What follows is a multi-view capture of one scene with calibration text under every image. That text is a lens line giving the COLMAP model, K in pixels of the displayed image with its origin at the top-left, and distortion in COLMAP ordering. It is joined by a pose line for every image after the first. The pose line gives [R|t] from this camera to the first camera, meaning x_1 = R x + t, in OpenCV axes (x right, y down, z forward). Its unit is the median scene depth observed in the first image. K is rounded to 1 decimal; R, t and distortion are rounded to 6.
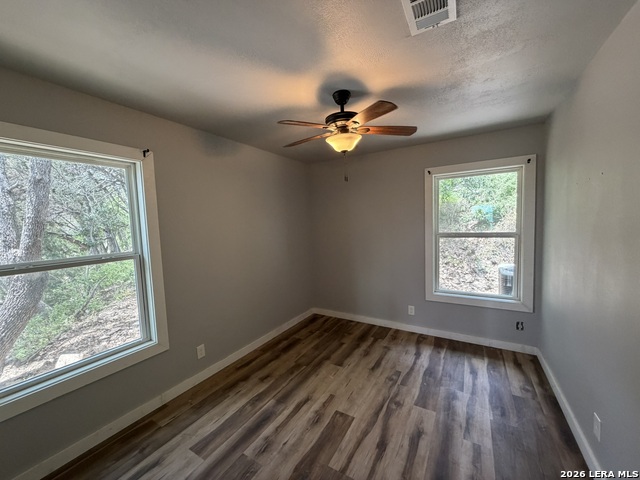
lens RADIAL K [[255.4, 0, 317.3], [0, 255.4, 240.3], [0, 0, 1]] dist [0.000595, 0.000181]
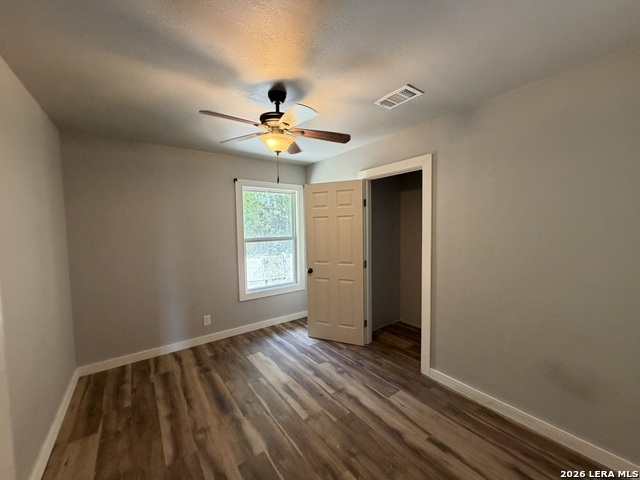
lens RADIAL K [[255.4, 0, 317.3], [0, 255.4, 240.3], [0, 0, 1]] dist [0.000595, 0.000181]
pose [[0.370853, -0.025064, 0.928353, -0.503771], [0.068073, 0.997680, -0.000257, 0.003087], [-0.926194, 0.063291, 0.371698, 0.334639]]
